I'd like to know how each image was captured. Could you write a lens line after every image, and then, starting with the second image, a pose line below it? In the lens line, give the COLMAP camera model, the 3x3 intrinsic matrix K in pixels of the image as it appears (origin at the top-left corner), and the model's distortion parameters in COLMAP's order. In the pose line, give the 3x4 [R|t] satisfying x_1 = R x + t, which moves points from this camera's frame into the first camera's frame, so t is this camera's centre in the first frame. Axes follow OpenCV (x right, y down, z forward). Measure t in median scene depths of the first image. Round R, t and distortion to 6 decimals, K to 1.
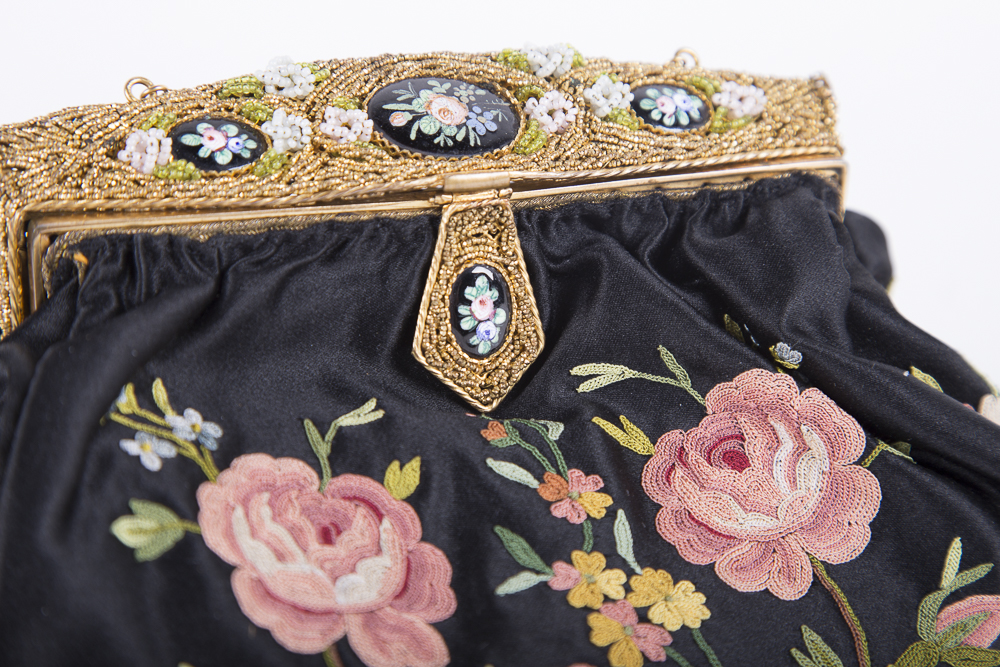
lens RADIAL K [[2767.1, 0, 495.5], [0, 2767.1, 341.0], [0, 0, 1]] dist [0.411689, 0.000000]
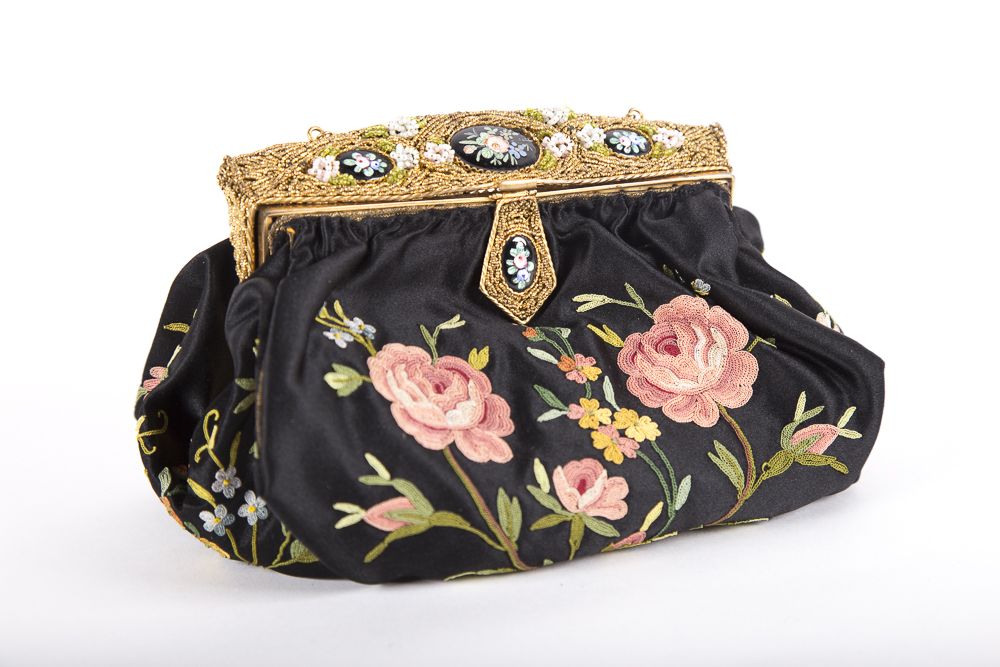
lens RADIAL K [[2695.0, 0, 507.3], [0, 2695.0, 325.6], [0, 0, 1]] dist [0.667810, 0.000000]
pose [[0.998660, -0.014234, 0.049759, -0.095207], [0.016353, 0.998964, -0.042459, 0.096947], [-0.049103, 0.043216, 0.997858, -0.632682]]
